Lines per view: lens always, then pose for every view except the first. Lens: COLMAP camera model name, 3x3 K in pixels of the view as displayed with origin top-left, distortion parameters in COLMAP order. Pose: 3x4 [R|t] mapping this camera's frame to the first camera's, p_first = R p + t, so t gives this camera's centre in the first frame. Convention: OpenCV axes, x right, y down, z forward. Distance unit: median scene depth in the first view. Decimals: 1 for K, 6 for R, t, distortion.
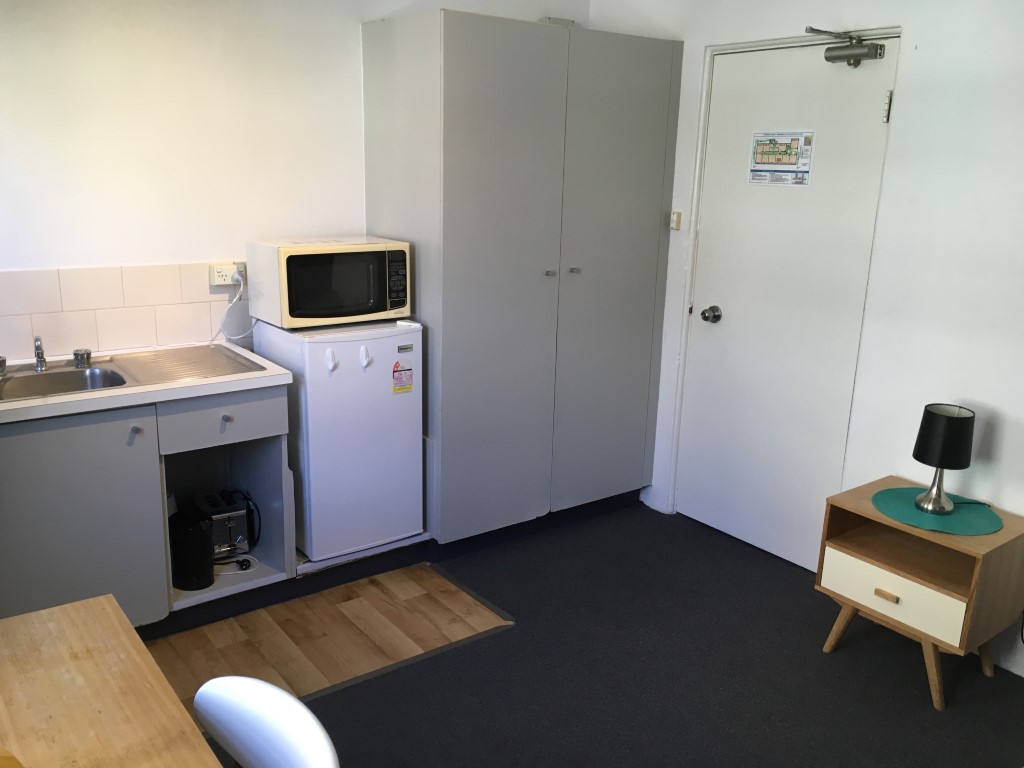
lens RADIAL K [[878.7, 0, 512.0], [0, 878.7, 384.0], [0, 0, 1]] dist [-0.006233, -0.008103]
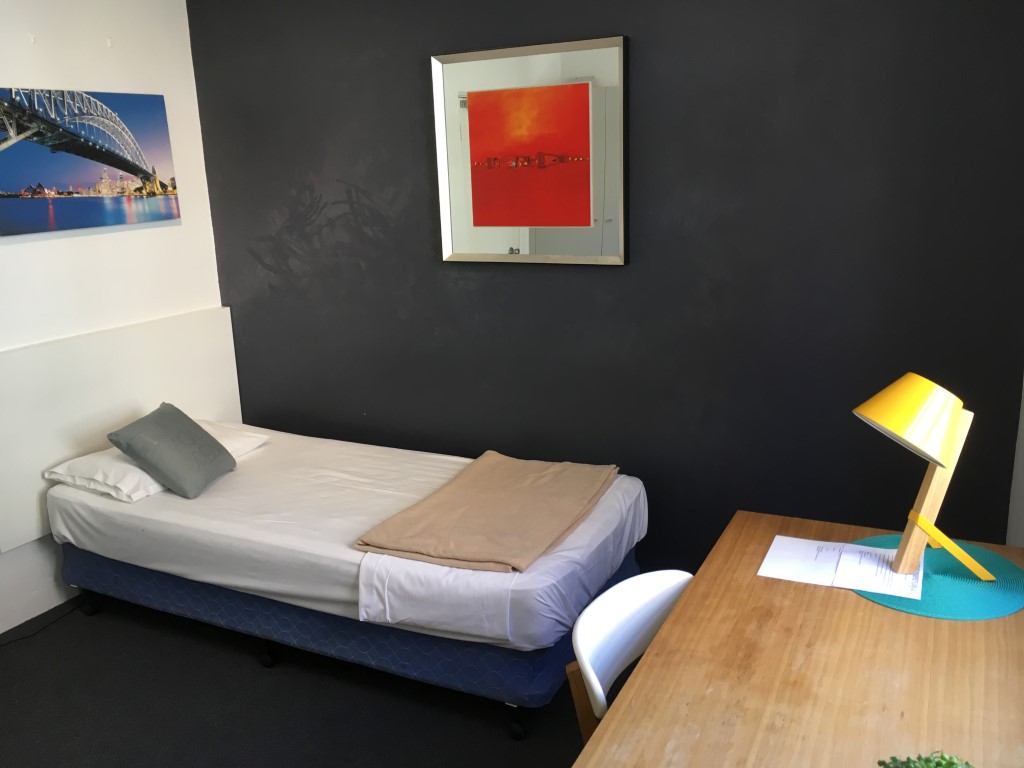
lens RADIAL K [[878.7, 0, 512.0], [0, 878.7, 384.0], [0, 0, 1]] dist [-0.006233, -0.008103]
pose [[-0.439140, -0.227328, 0.869182, -1.721985], [0.248483, 0.898986, 0.360665, -0.561516], [-0.863373, 0.374360, -0.338293, 2.002391]]
